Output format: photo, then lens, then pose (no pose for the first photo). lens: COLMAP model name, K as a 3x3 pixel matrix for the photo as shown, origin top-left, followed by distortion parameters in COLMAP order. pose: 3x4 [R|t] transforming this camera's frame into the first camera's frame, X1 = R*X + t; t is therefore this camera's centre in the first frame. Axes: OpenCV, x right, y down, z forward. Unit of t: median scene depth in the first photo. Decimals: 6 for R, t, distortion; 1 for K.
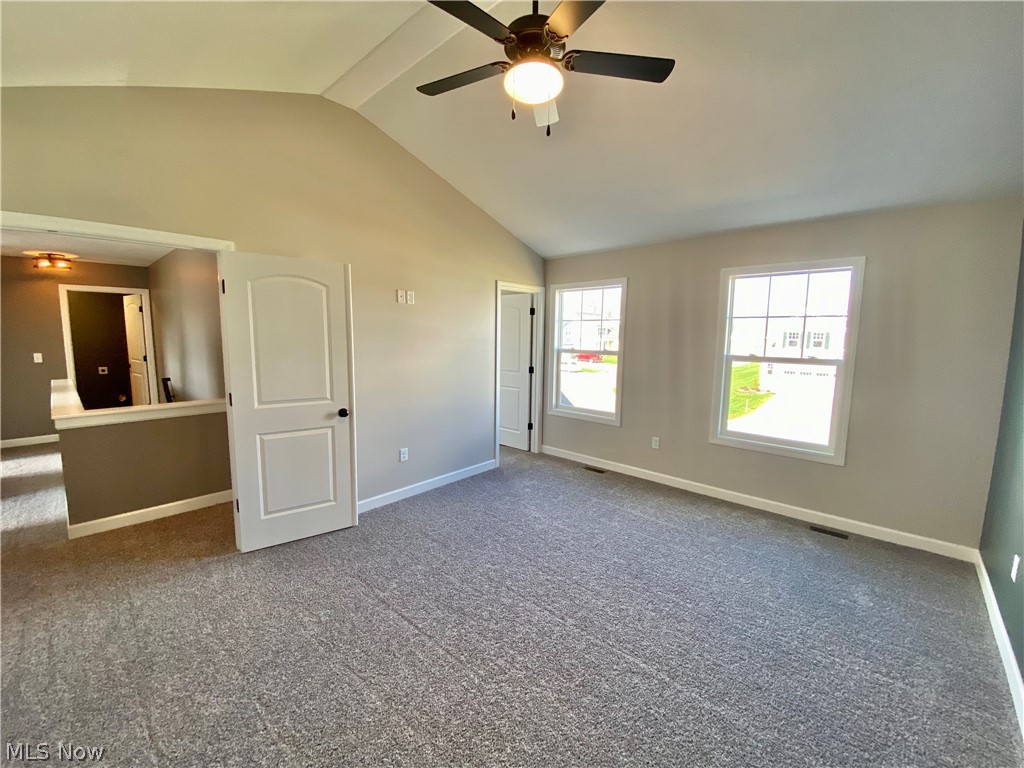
lens RADIAL K [[419.8, 0, 515.0], [0, 419.8, 382.6], [0, 0, 1]] dist [-0.030250, -0.001562]
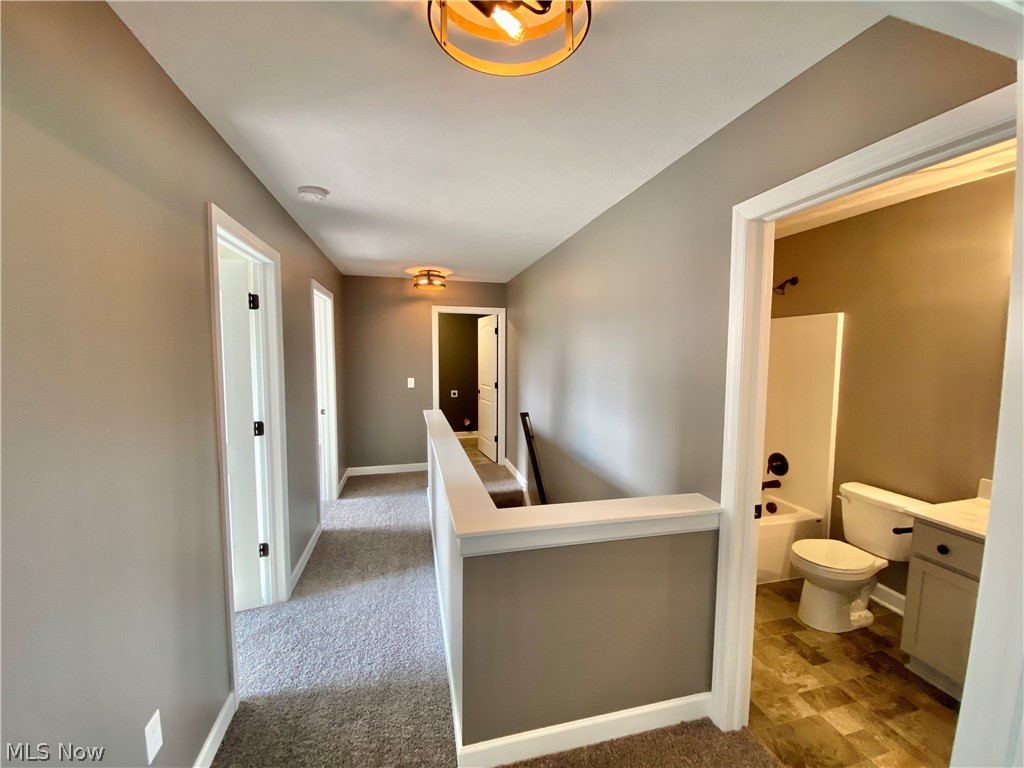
lens RADIAL K [[419.8, 0, 512.0], [0, 419.8, 383.2], [0, 0, 1]] dist [-0.030250, -0.001562]
pose [[0.817664, 0.028551, -0.574988, -0.388435], [-0.055422, 0.998034, -0.029257, -0.043582], [0.573022, 0.055789, 0.817639, 0.296826]]
